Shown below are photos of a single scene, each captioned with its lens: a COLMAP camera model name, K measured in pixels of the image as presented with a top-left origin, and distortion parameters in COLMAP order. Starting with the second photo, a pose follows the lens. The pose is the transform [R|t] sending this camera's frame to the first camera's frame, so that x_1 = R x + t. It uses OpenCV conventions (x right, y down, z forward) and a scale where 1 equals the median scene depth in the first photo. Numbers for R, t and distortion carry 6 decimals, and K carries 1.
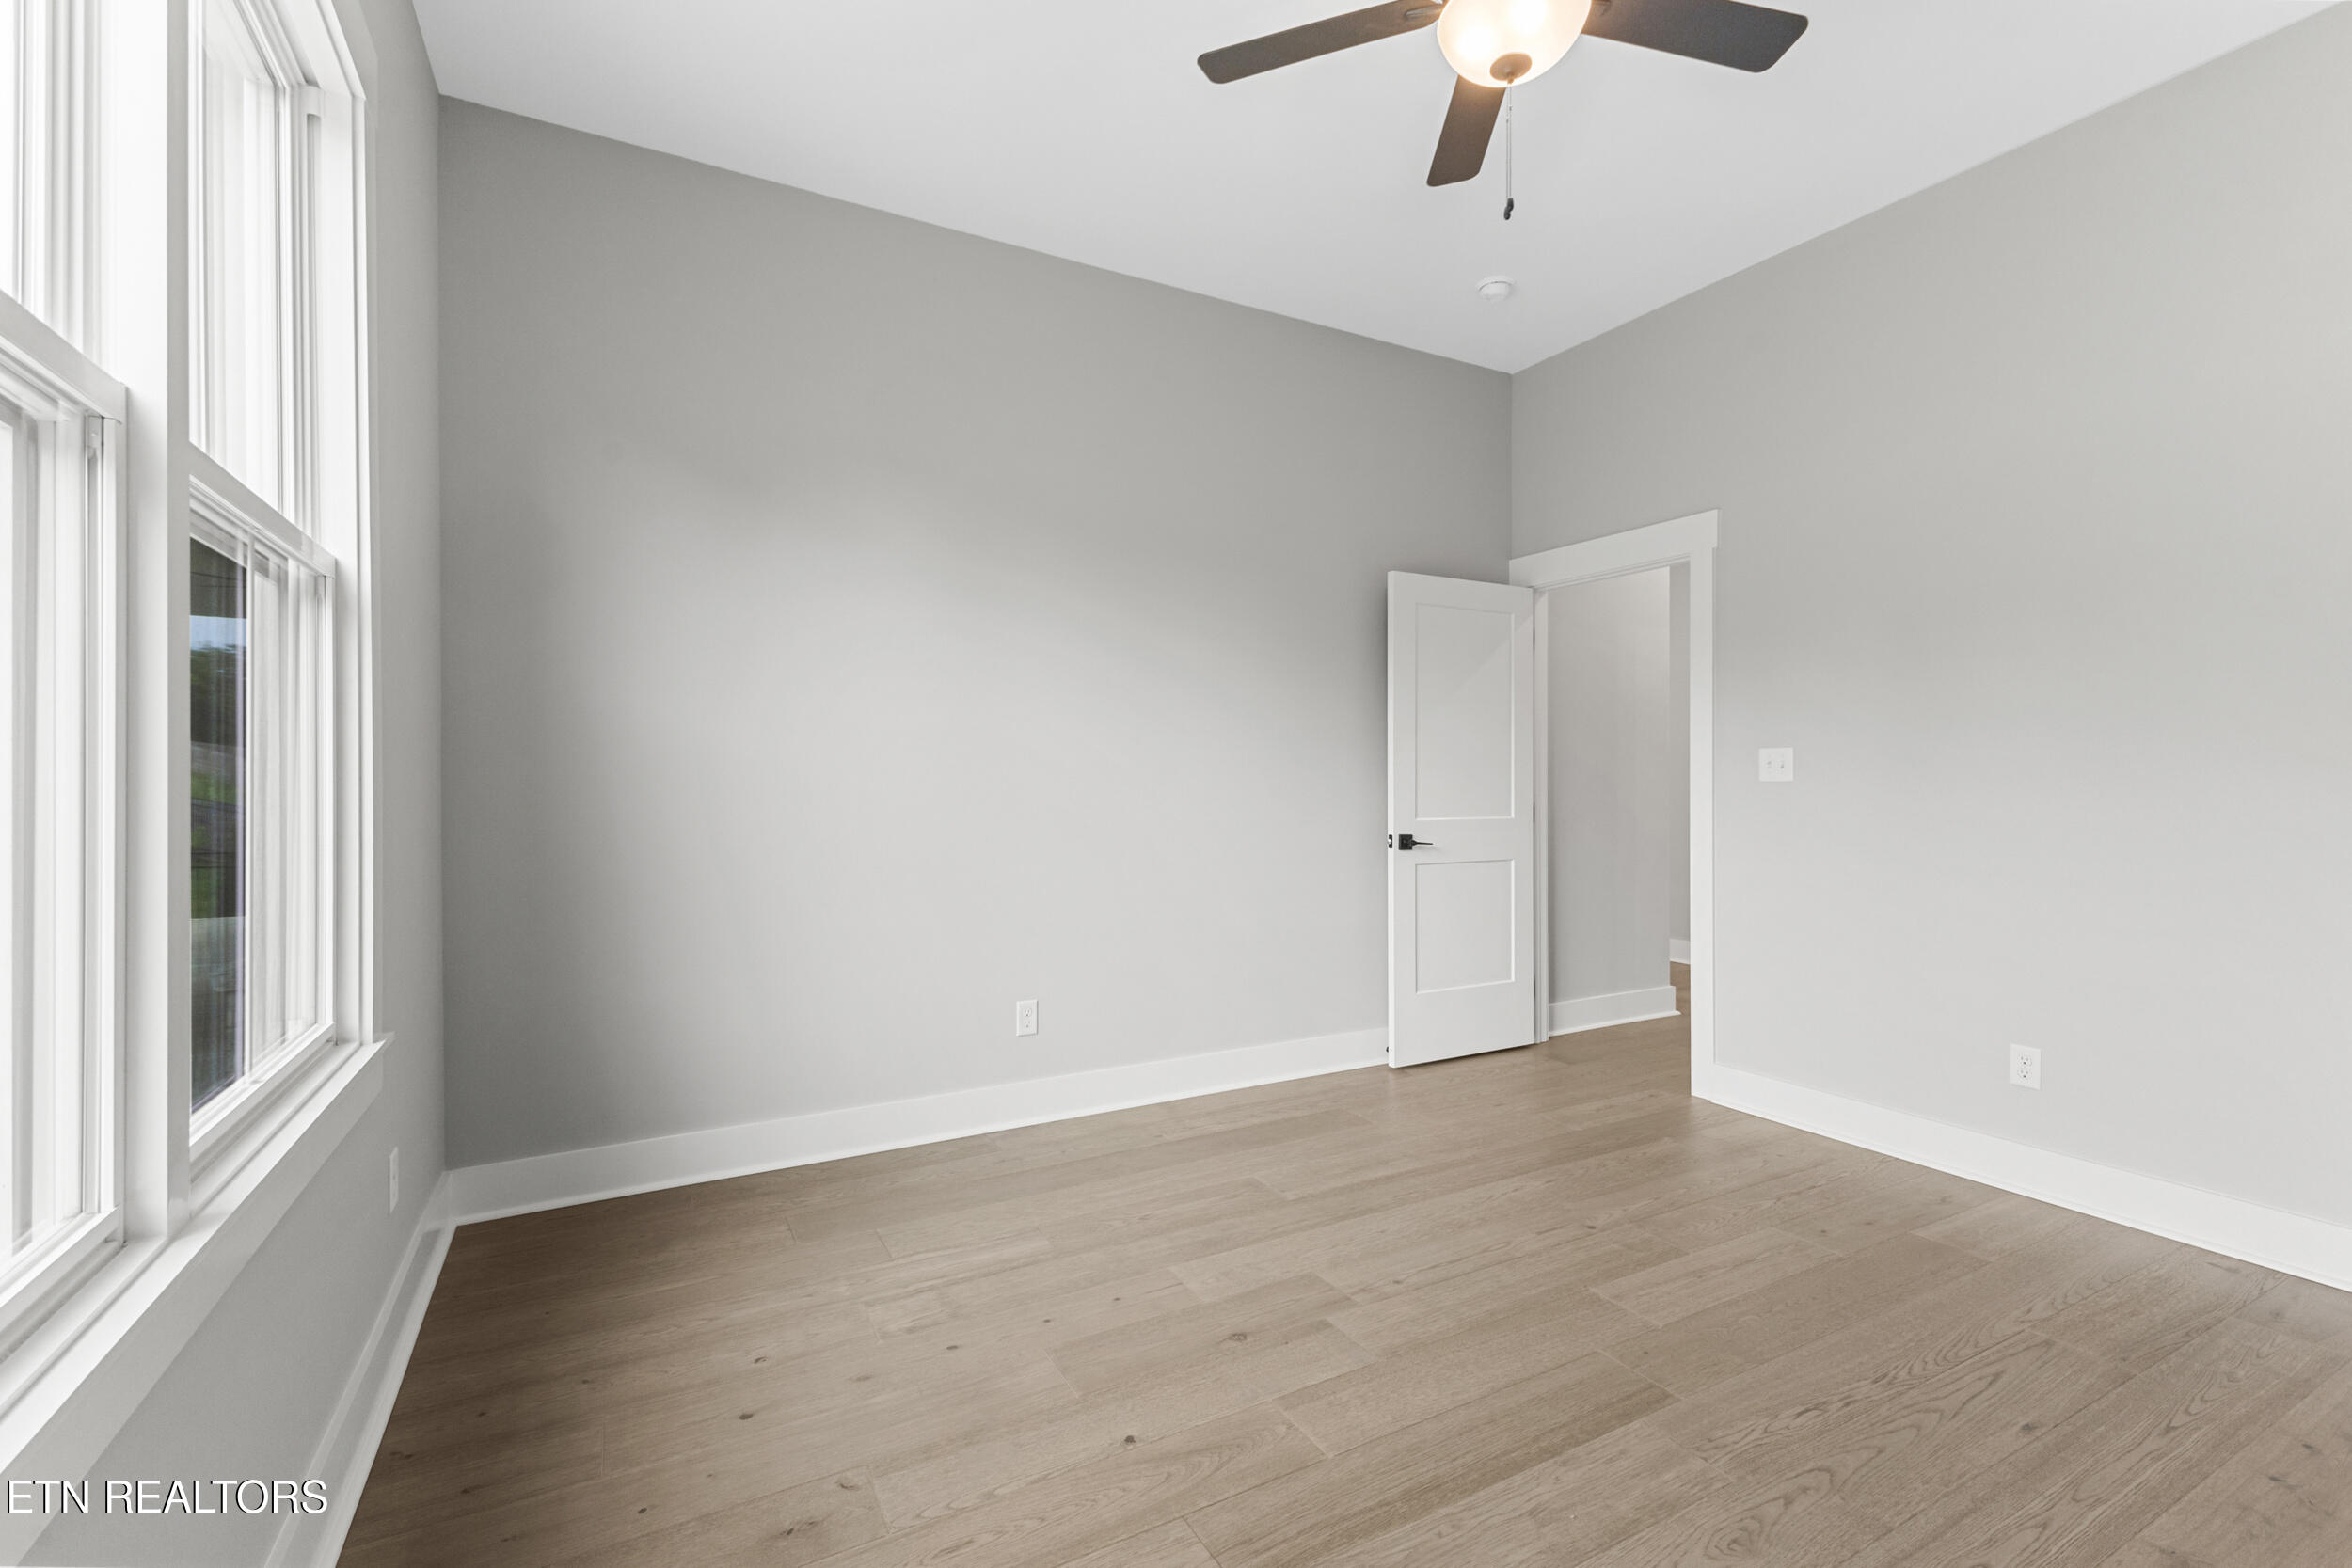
lens RADIAL K [[1025.8, 0, 1185.8], [0, 1025.8, 792.5], [0, 0, 1]] dist [0.008909, -0.003179]
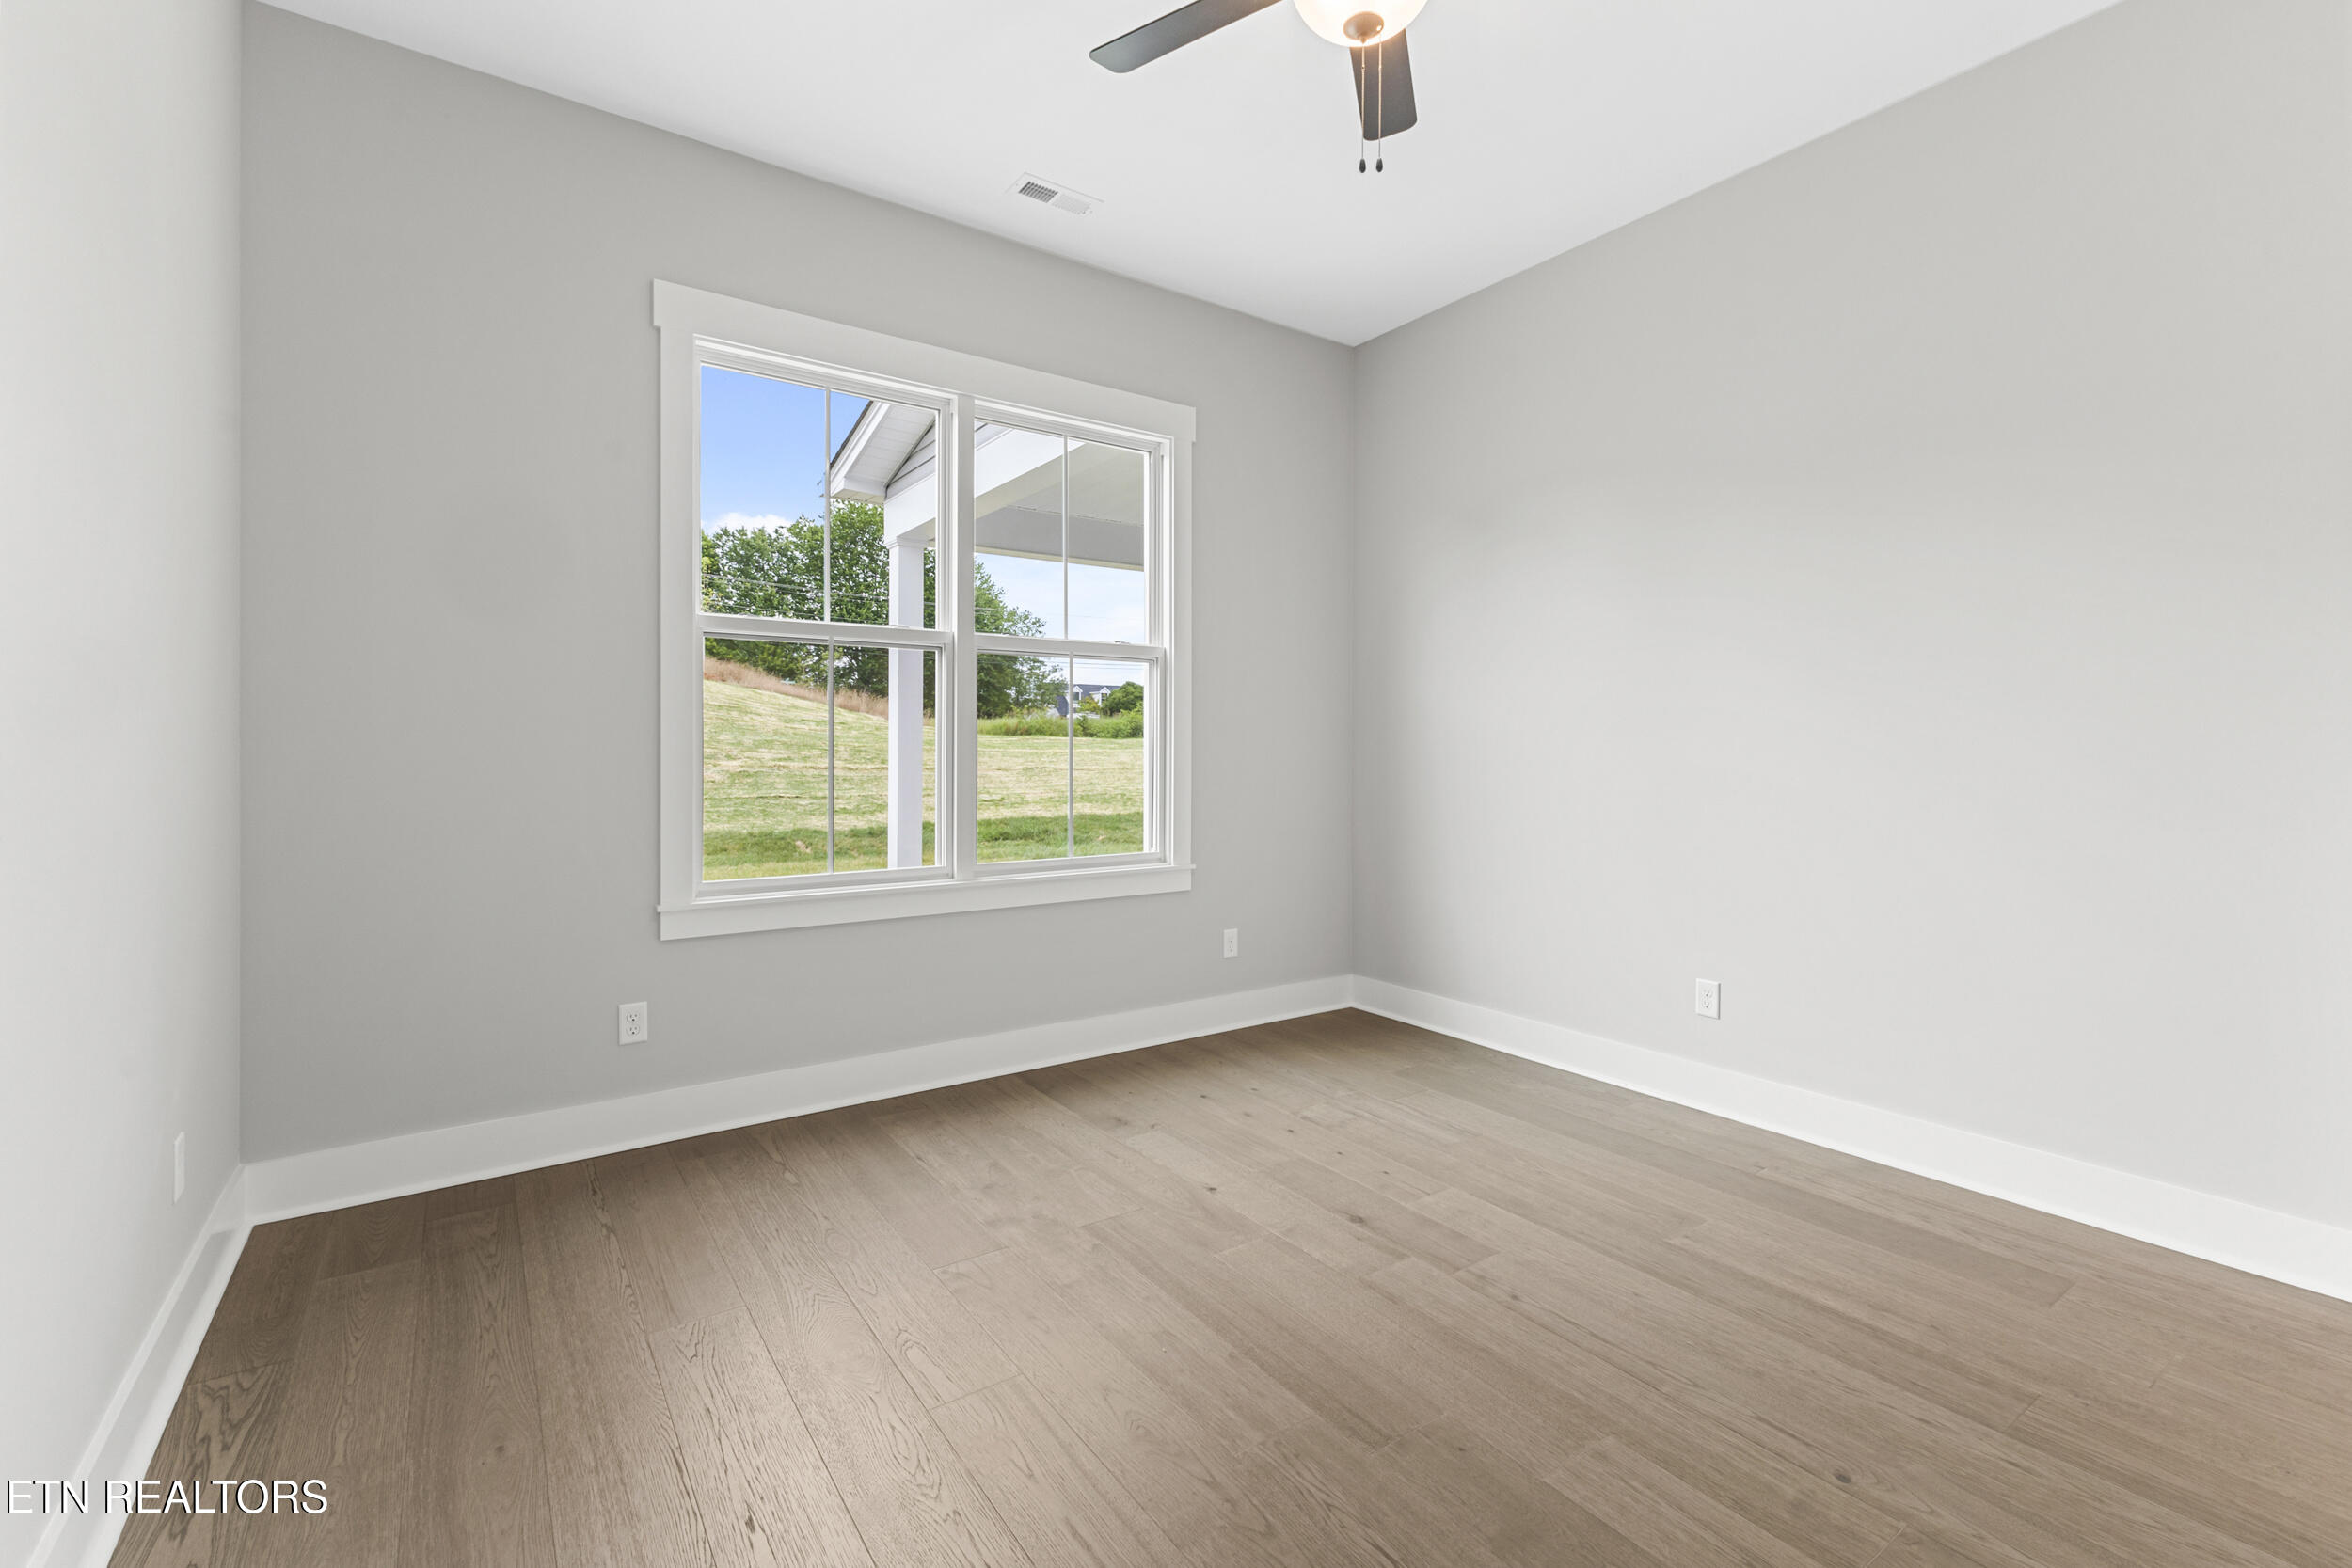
lens RADIAL K [[1025.8, 0, 1171.6], [0, 1025.8, 769.0], [0, 0, 1]] dist [0.008909, -0.003179]
pose [[0.098057, 0.023970, -0.994892, 0.913759], [-0.013648, 0.999648, 0.022739, -0.008971], [0.995087, 0.011349, 0.098349, 0.510214]]
